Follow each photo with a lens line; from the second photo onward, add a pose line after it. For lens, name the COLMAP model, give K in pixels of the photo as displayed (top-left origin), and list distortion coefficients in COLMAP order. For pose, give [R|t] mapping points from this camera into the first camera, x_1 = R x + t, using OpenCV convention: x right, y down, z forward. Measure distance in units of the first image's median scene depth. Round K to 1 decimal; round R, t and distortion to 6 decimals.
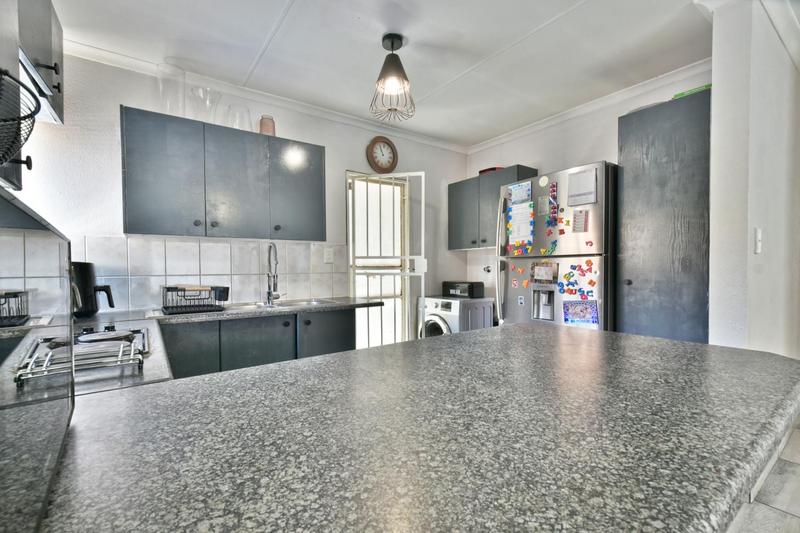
lens RADIAL K [[355.1, 0, 396.7], [0, 355.1, 274.2], [0, 0, 1]] dist [0.001822, -0.000458]
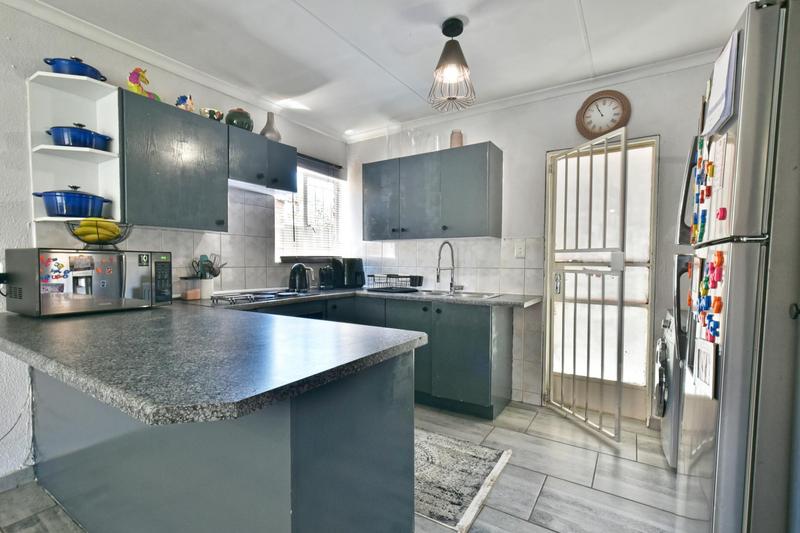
lens RADIAL K [[365.2, 0, 398.4], [0, 365.2, 275.5], [0, 0, 1]] dist [0.002976, 0.000321]
pose [[0.375623, 0.043546, -0.925749, 0.680934], [-0.025953, 0.998998, 0.036462, -0.013369], [0.926409, 0.010330, 0.376377, 0.387306]]
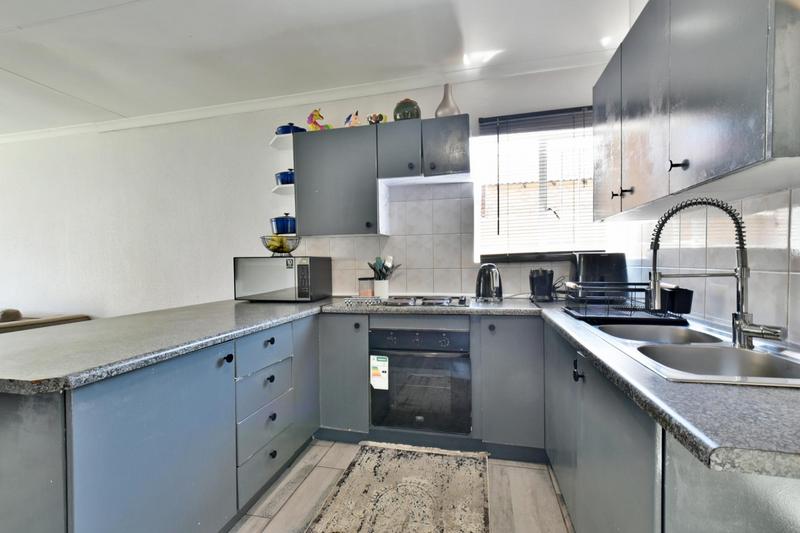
lens RADIAL K [[355.1, 0, 396.7], [0, 355.1, 274.2], [0, 0, 1]] dist [0.001822, -0.000458]
pose [[-0.747735, 0.039894, -0.662798, 0.210622], [0.008928, 0.998707, 0.050039, -0.020021], [0.663937, 0.031499, -0.747125, 1.042672]]
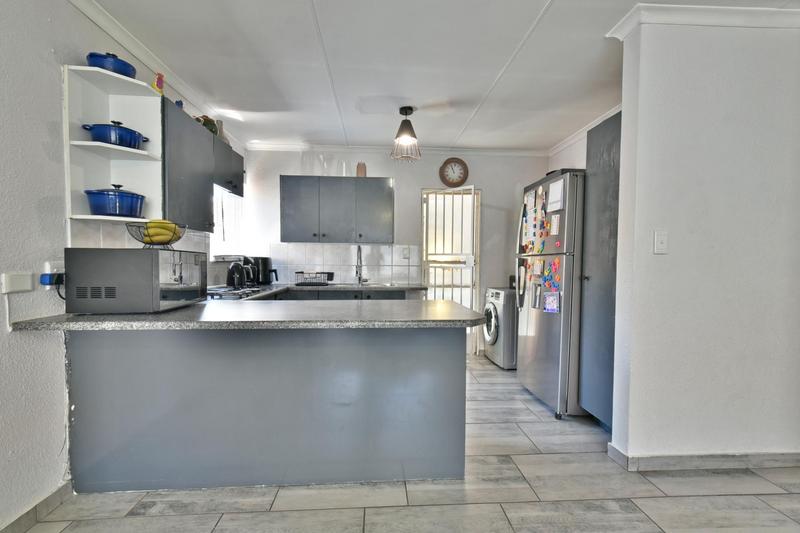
lens RADIAL K [[365.2, 0, 398.4], [0, 365.2, 275.5], [0, 0, 1]] dist [0.002976, 0.000321]
pose [[0.849582, 0.032907, -0.526429, 0.613709], [-0.023016, 0.999414, 0.025329, -0.000314], [0.526954, -0.009403, 0.849842, -0.255144]]
